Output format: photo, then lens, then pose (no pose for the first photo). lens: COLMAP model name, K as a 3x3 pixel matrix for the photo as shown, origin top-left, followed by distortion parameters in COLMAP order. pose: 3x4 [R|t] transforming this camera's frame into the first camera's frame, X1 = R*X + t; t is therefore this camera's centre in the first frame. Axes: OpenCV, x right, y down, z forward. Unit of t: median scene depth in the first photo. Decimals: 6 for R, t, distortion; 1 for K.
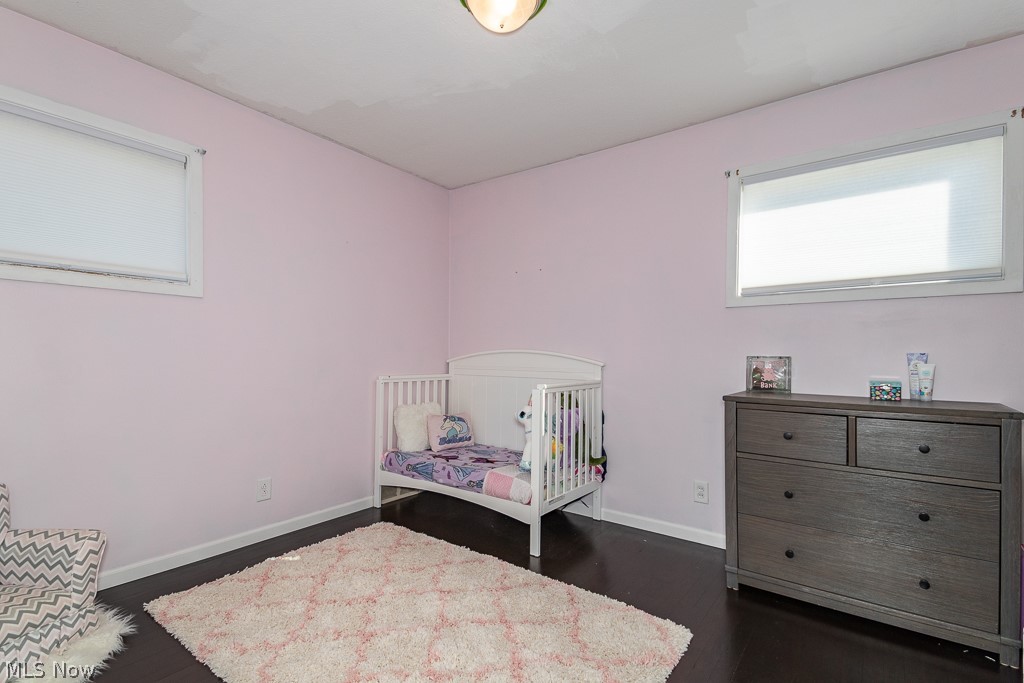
lens RADIAL K [[488.7, 0, 512.6], [0, 488.7, 314.8], [0, 0, 1]] dist [0.088367, -0.031365]
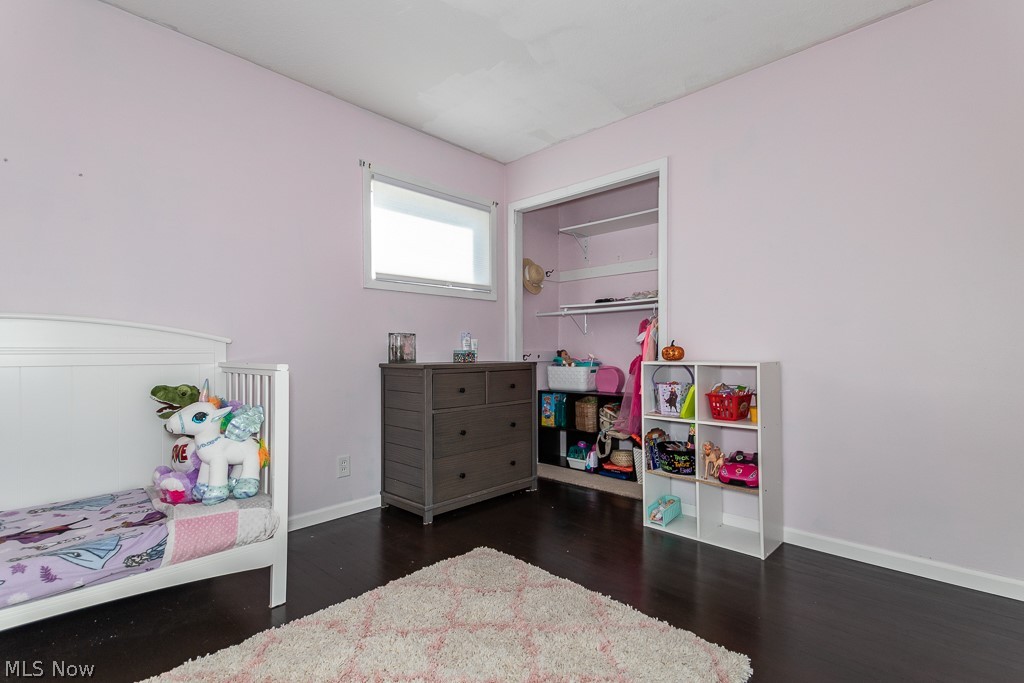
lens RADIAL K [[488.7, 0, 512.6], [0, 488.7, 314.8], [0, 0, 1]] dist [0.088367, -0.031365]
pose [[0.130033, 0.063991, 0.989443, -0.621323], [-0.082457, 0.995156, -0.053524, 0.079647], [-0.988075, -0.074626, 0.134679, 0.572097]]
